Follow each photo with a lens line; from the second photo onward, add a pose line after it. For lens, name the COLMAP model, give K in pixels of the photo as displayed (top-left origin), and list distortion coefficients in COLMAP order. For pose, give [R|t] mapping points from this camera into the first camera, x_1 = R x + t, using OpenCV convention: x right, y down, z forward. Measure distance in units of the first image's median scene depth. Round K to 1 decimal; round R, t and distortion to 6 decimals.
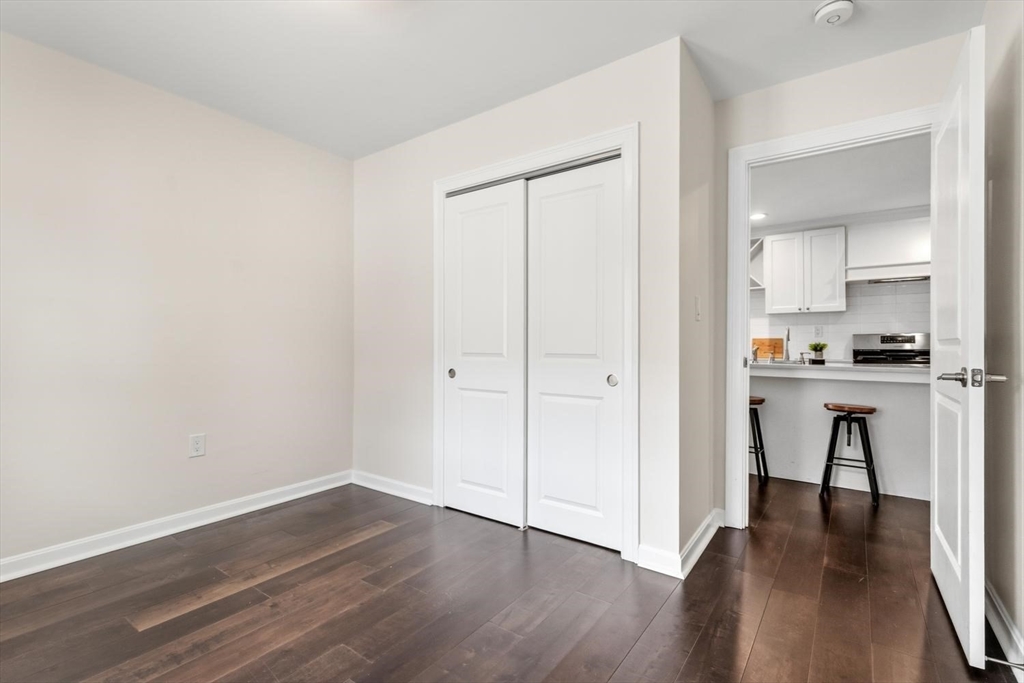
lens RADIAL K [[467.5, 0, 506.0], [0, 467.5, 341.8], [0, 0, 1]] dist [0.000564, -0.001657]
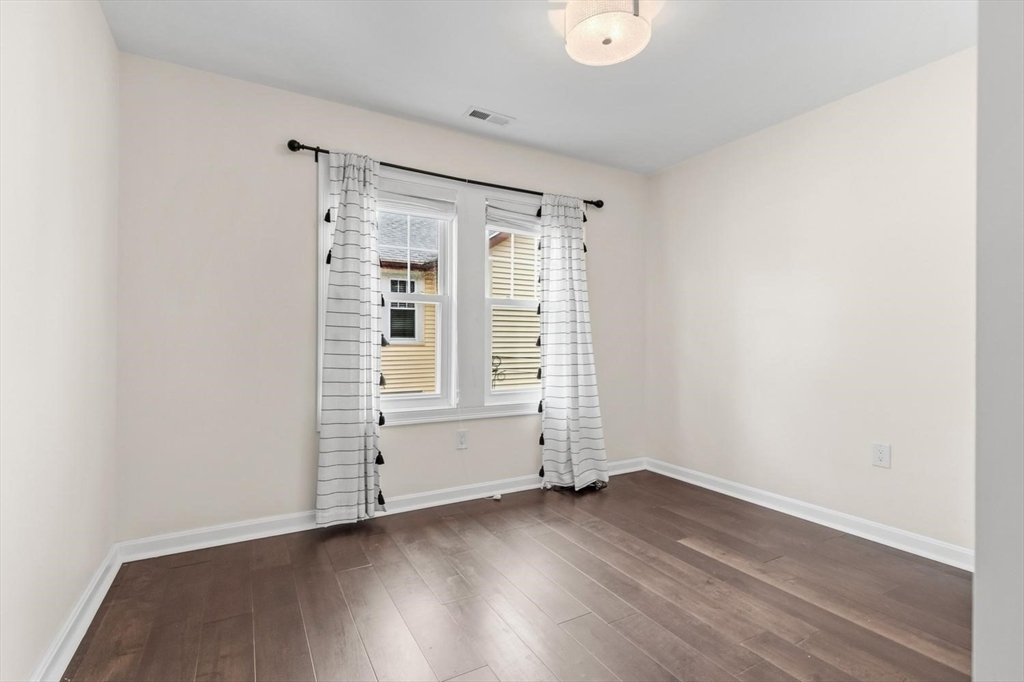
lens RADIAL K [[467.5, 0, 510.6], [0, 467.5, 340.1], [0, 0, 1]] dist [0.000564, -0.001657]
pose [[-0.411623, -0.013031, -0.911261, 0.673540], [-0.005166, 0.999915, -0.011965, 0.015430], [0.911340, -0.000218, -0.411655, 1.003282]]
